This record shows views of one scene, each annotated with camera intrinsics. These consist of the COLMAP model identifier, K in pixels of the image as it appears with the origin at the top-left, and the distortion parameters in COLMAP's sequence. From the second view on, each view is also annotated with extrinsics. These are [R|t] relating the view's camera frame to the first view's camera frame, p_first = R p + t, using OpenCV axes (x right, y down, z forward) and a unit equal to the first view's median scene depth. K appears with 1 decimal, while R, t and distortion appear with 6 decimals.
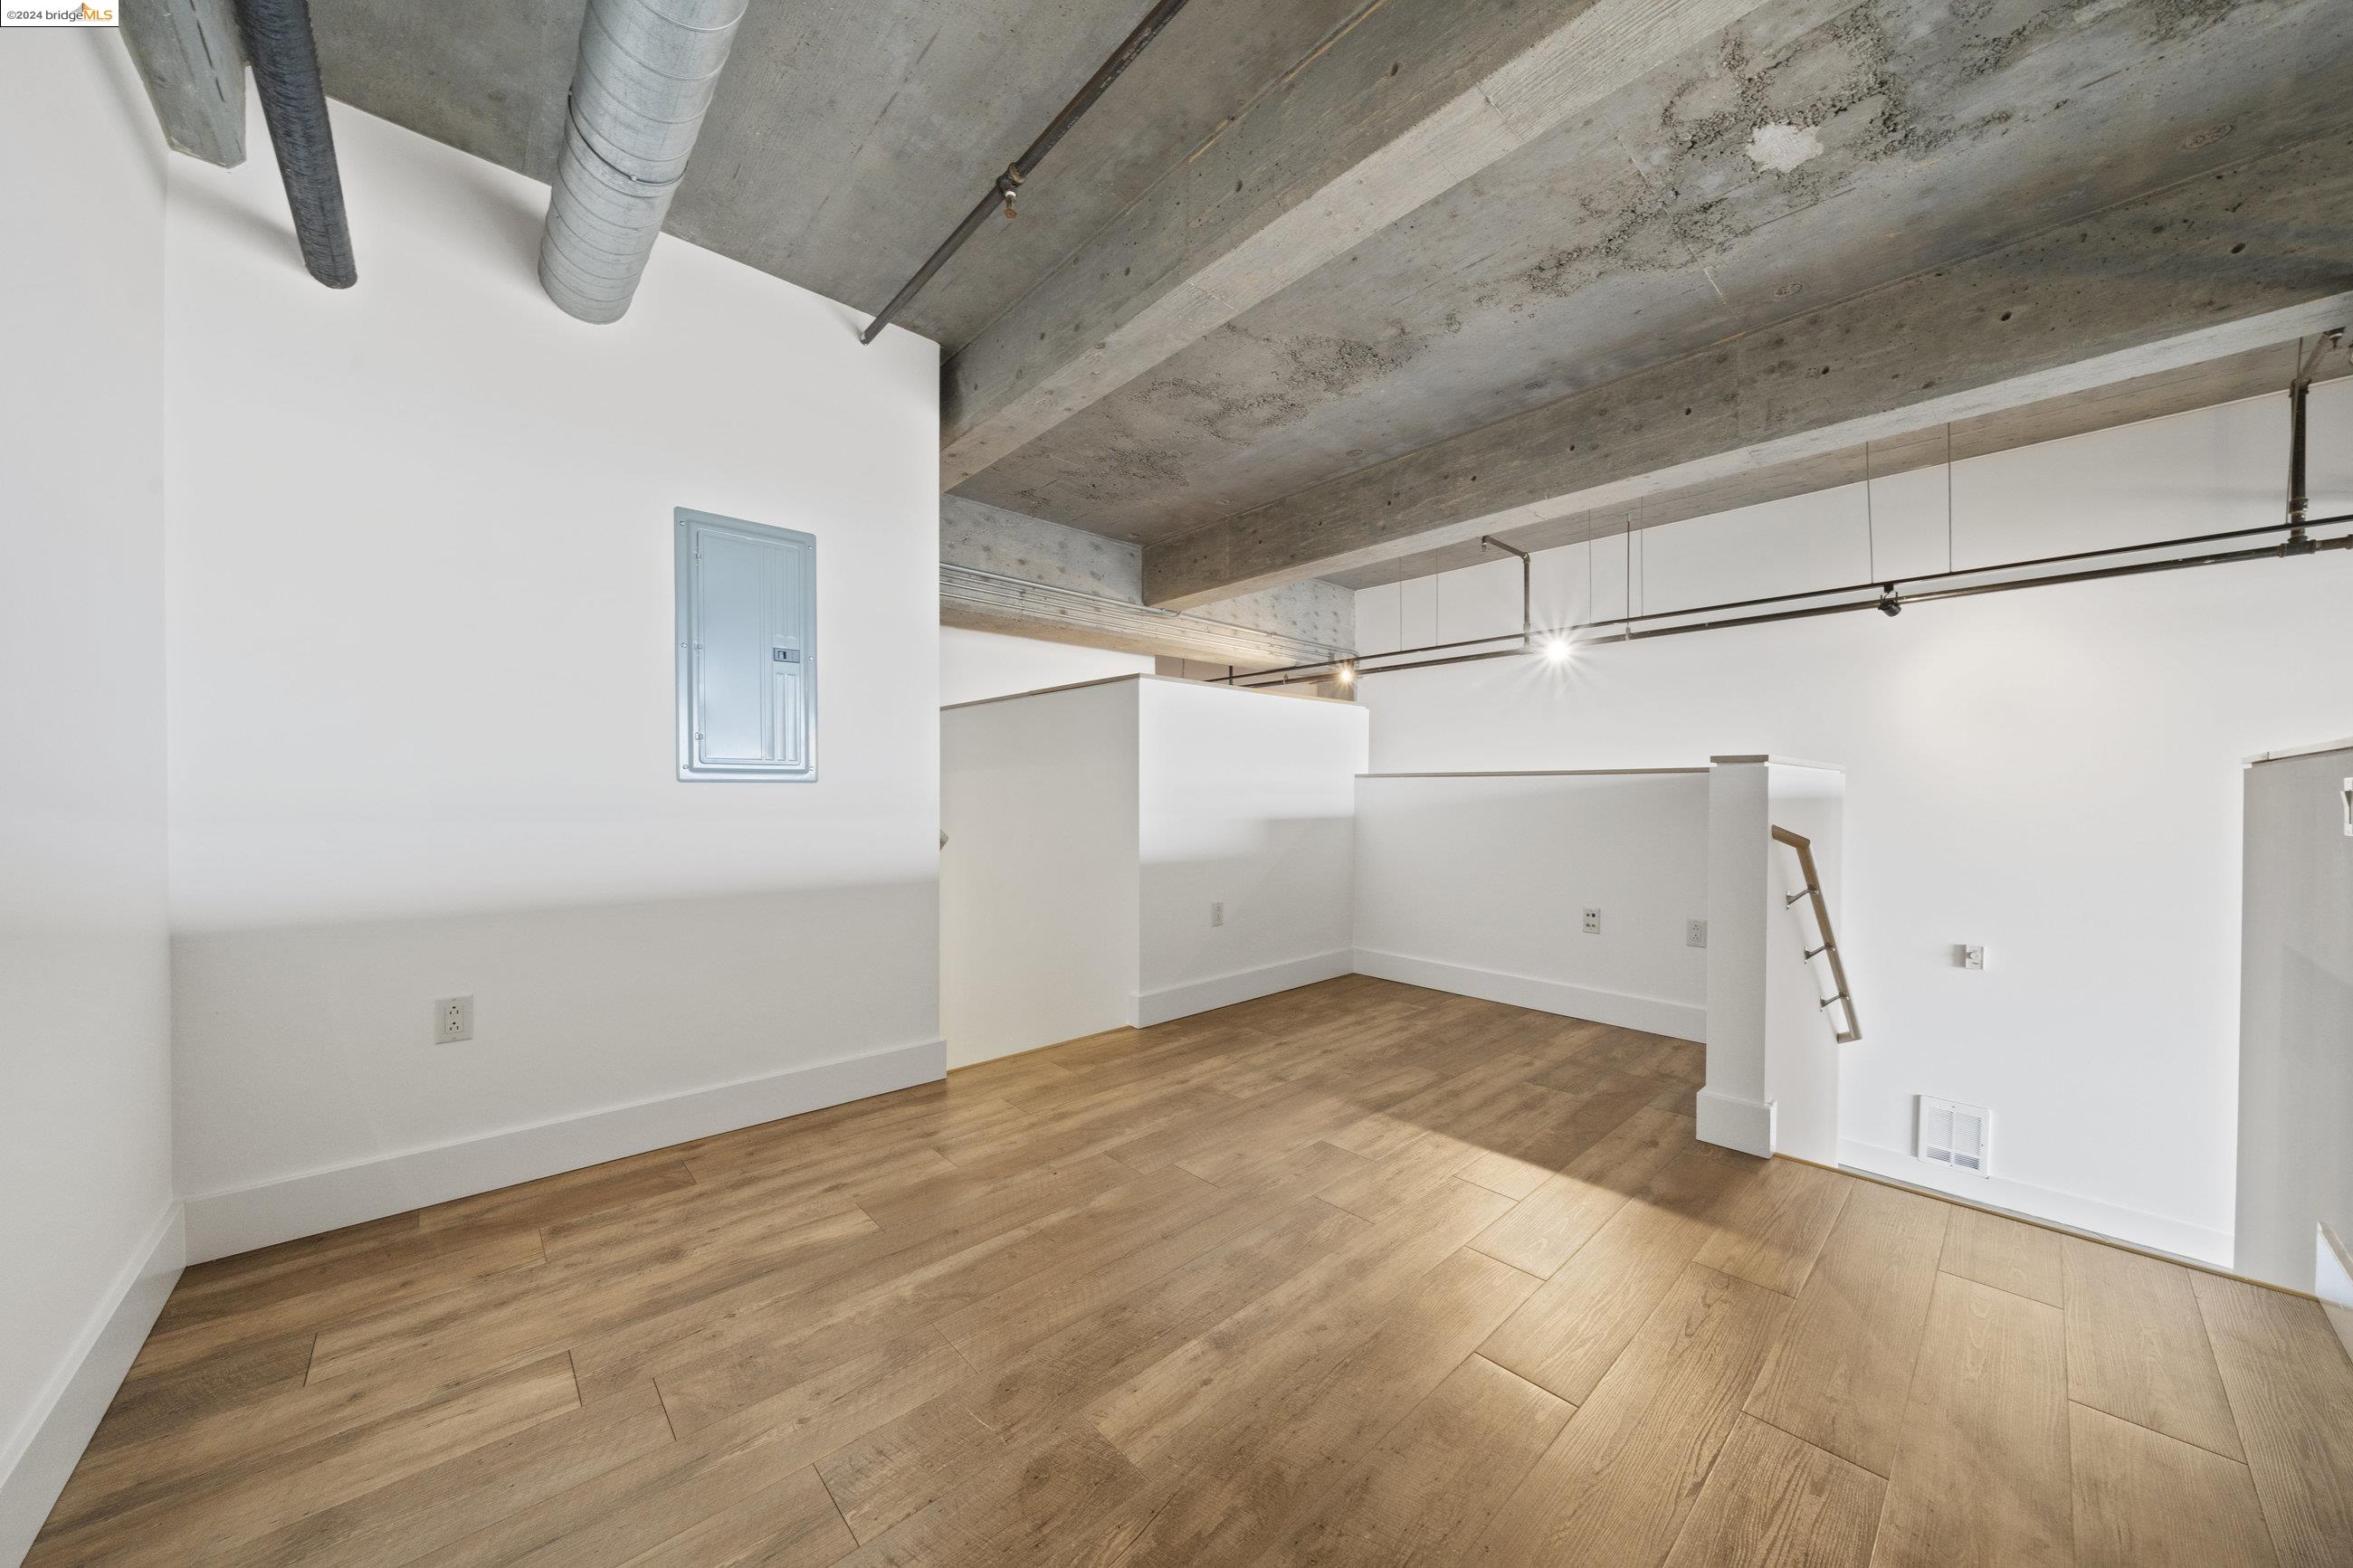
lens RADIAL K [[798.5, 0, 1168.8], [0, 798.5, 799.4], [0, 0, 1]] dist [-0.006584, -0.000064]
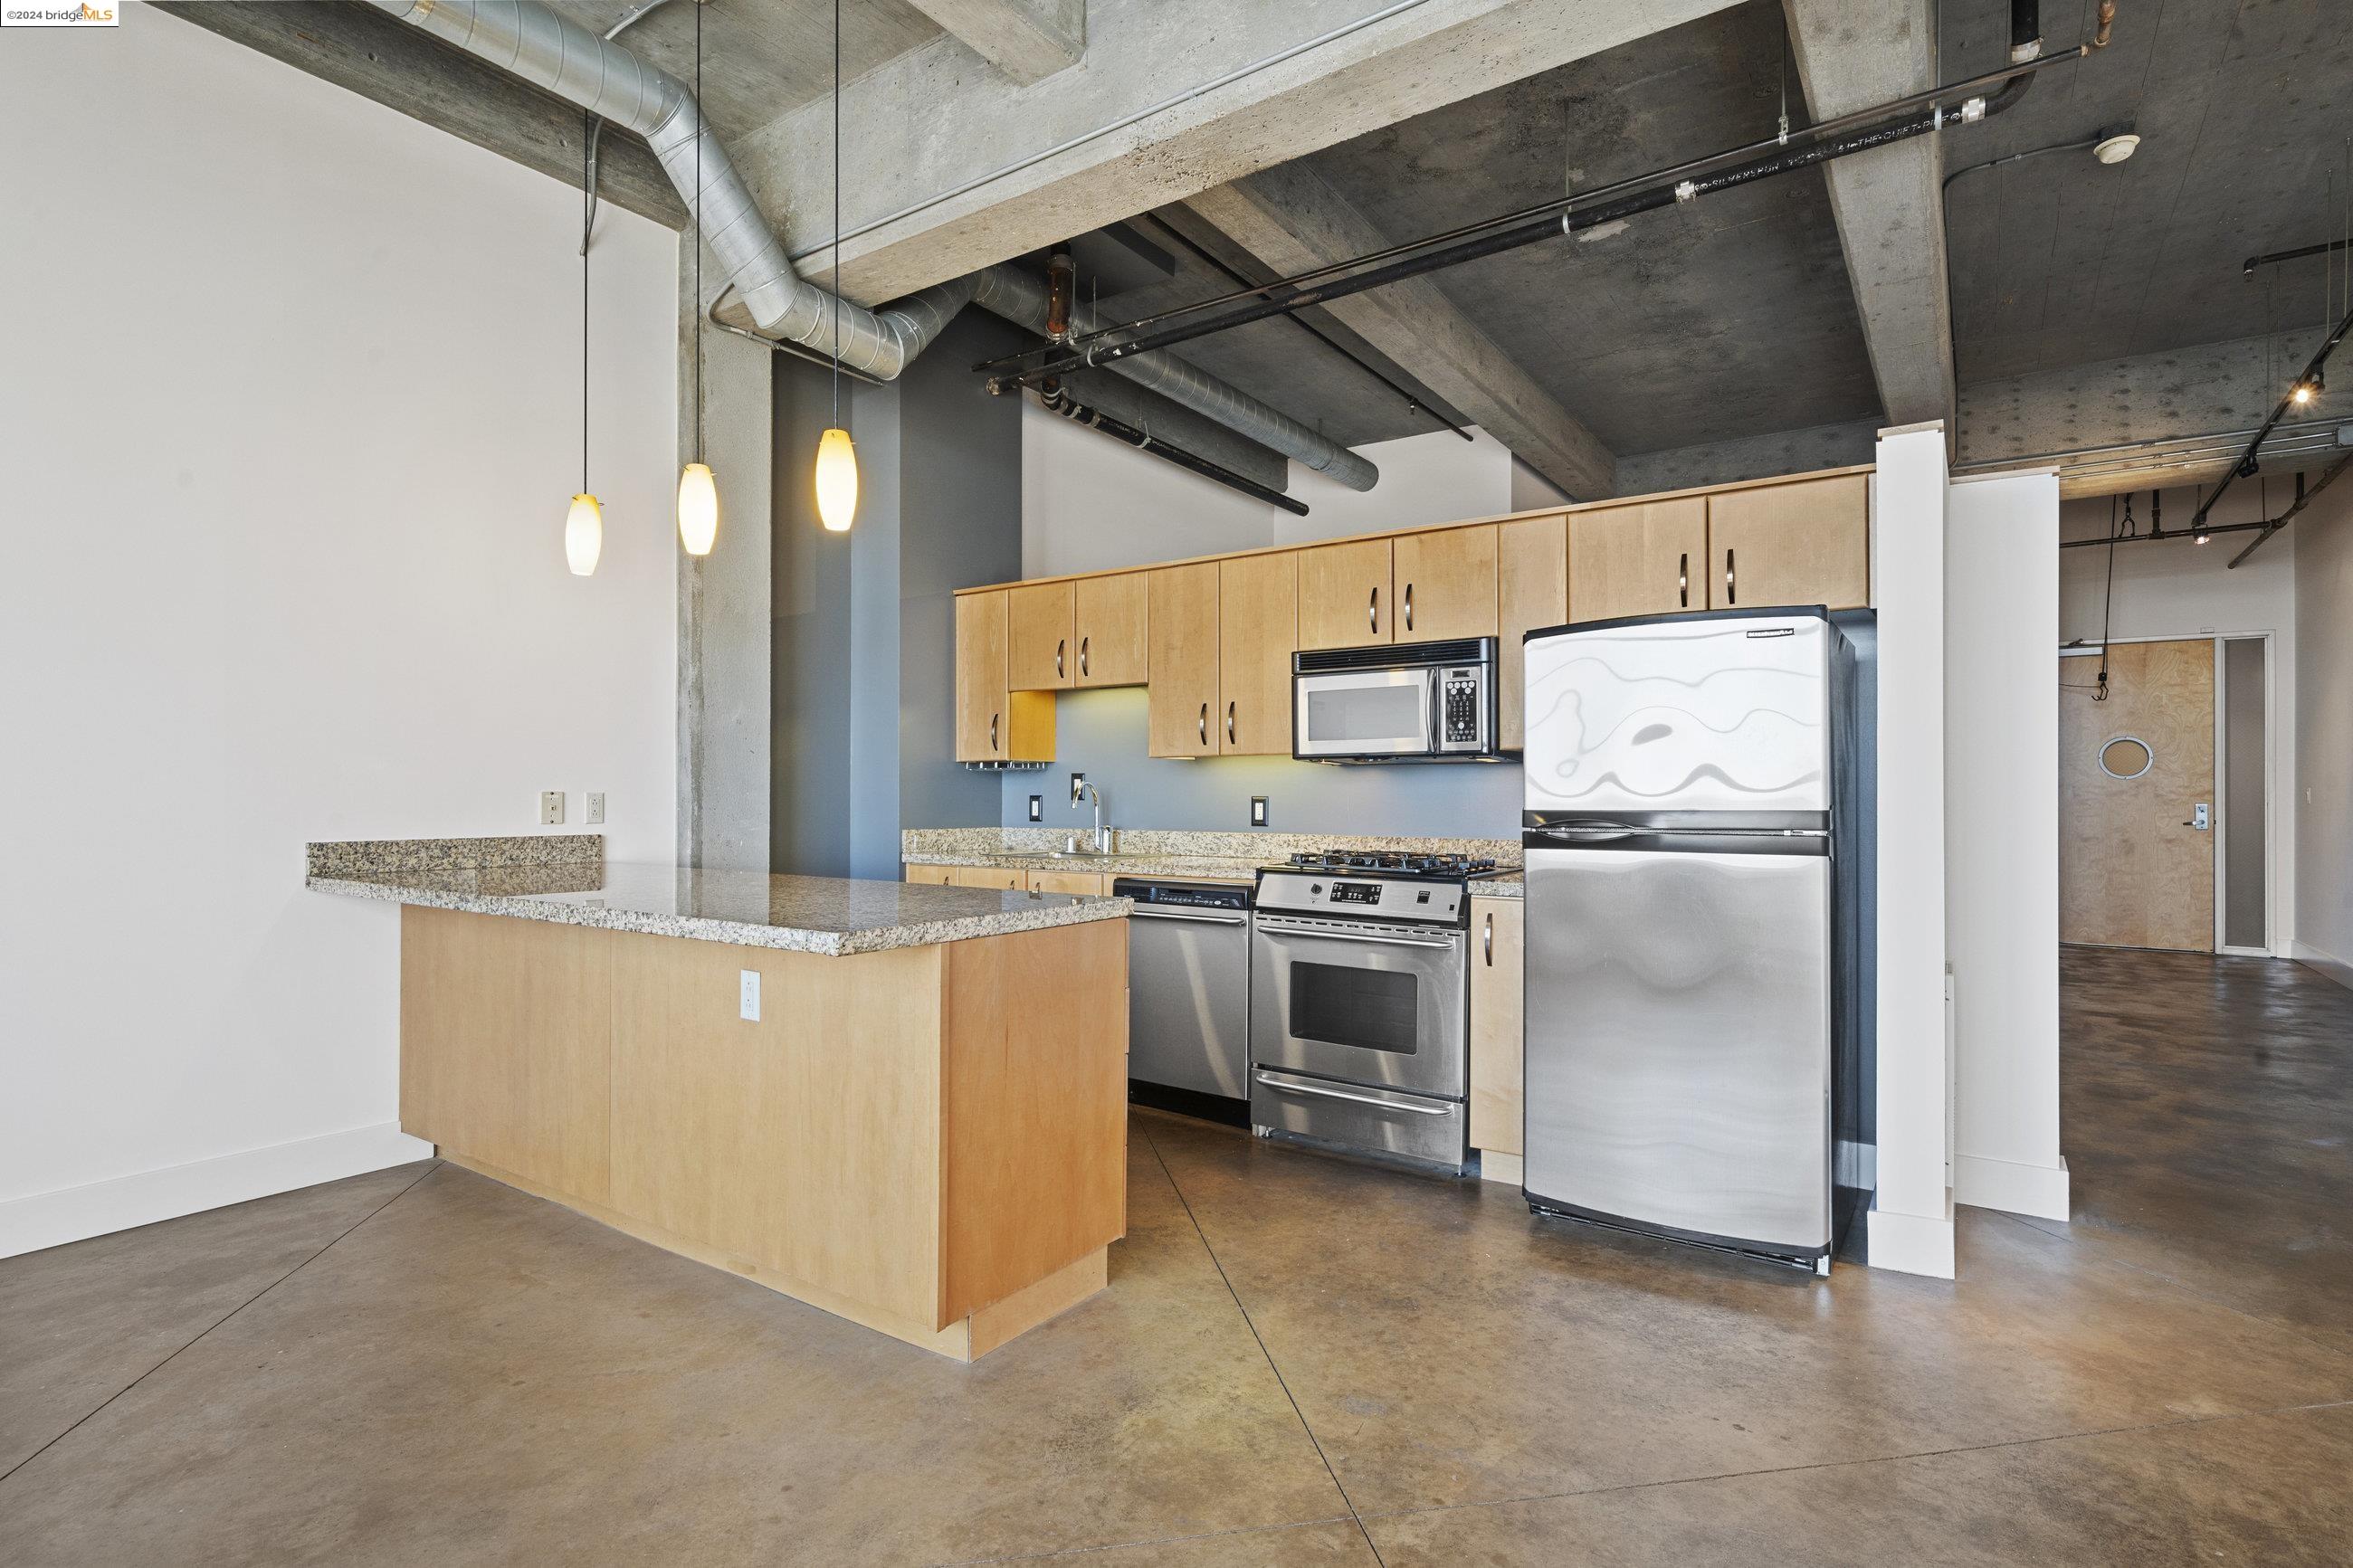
lens RADIAL K [[1162.8, 0, 1173.8], [0, 1162.8, 790.3], [0, 0, 1]] dist [0.000796, -0.000021]
pose [[0.222186, -0.005758, -0.974987, 2.631714], [-0.009545, 0.999922, -0.008080, 0.378659], [0.974958, 0.011102, 0.222114, -0.421006]]
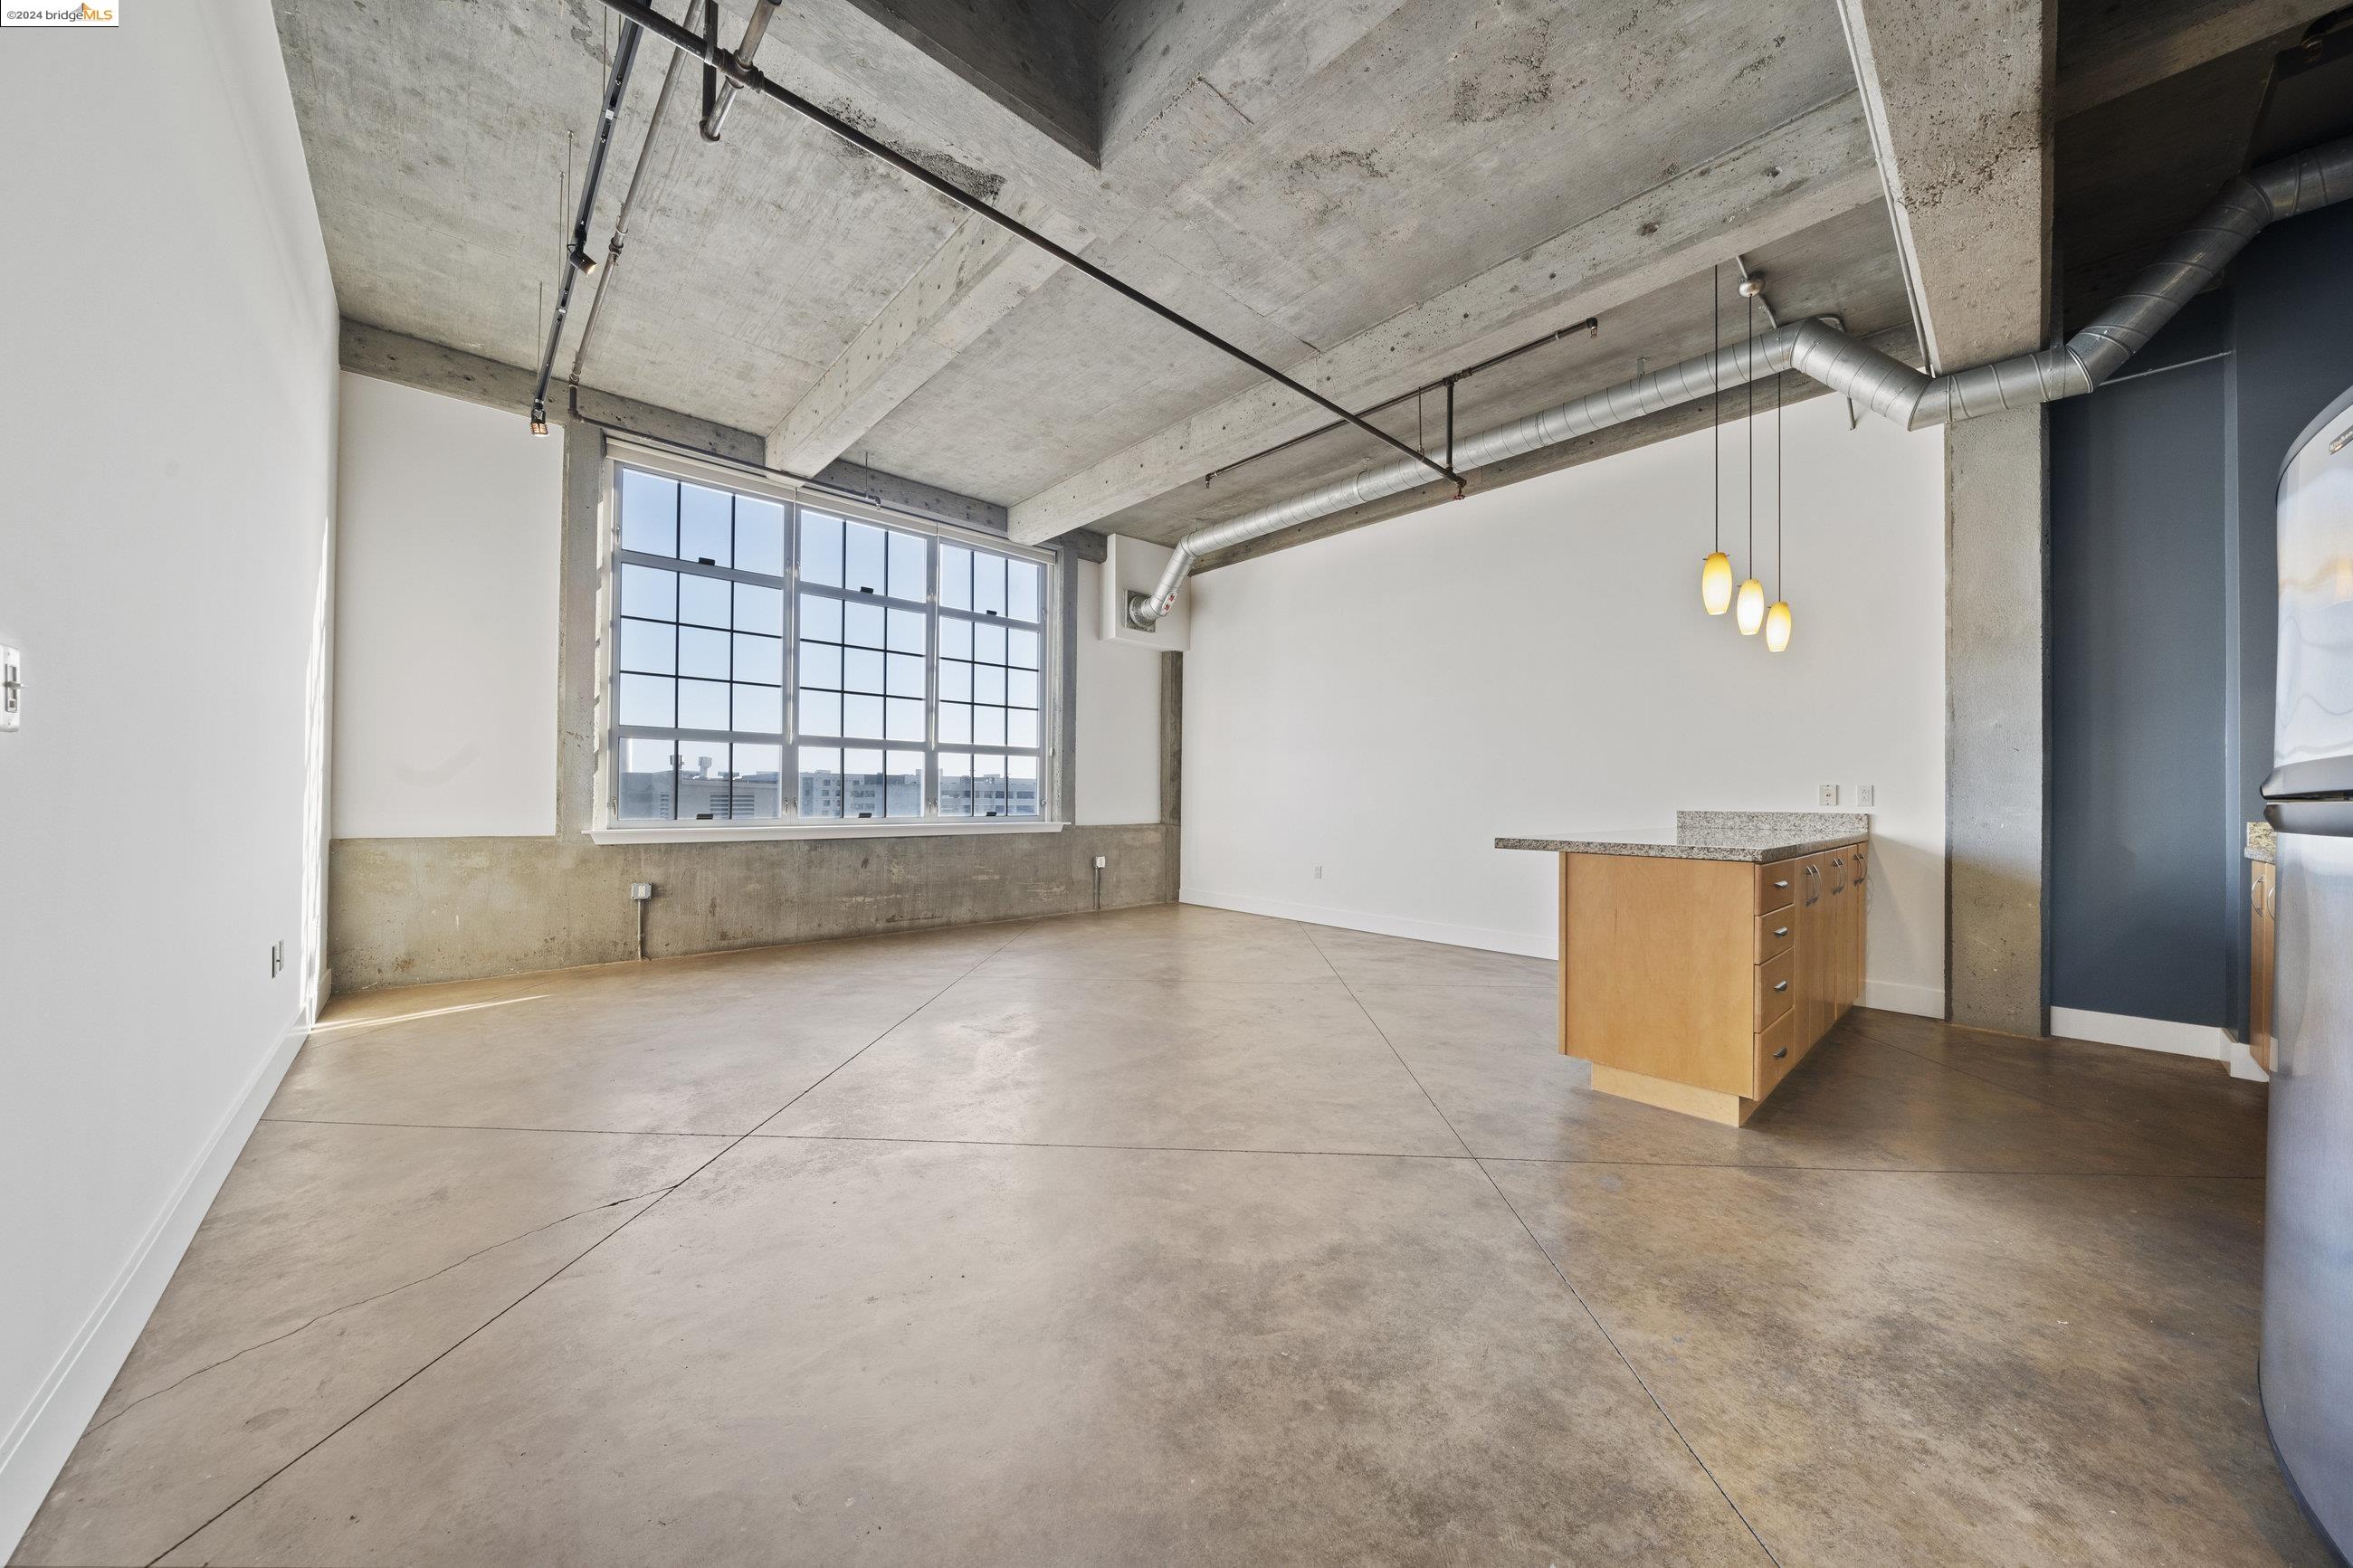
lens RADIAL K [[798.5, 0, 1175.2], [0, 798.5, 792.1], [0, 0, 1]] dist [-0.006584, -0.000064]
pose [[-0.999920, -0.012611, -0.001329, 2.238373], [-0.012611, 0.999920, 0.000318, 0.414120], [0.001325, 0.000335, -0.999999, 0.986122]]
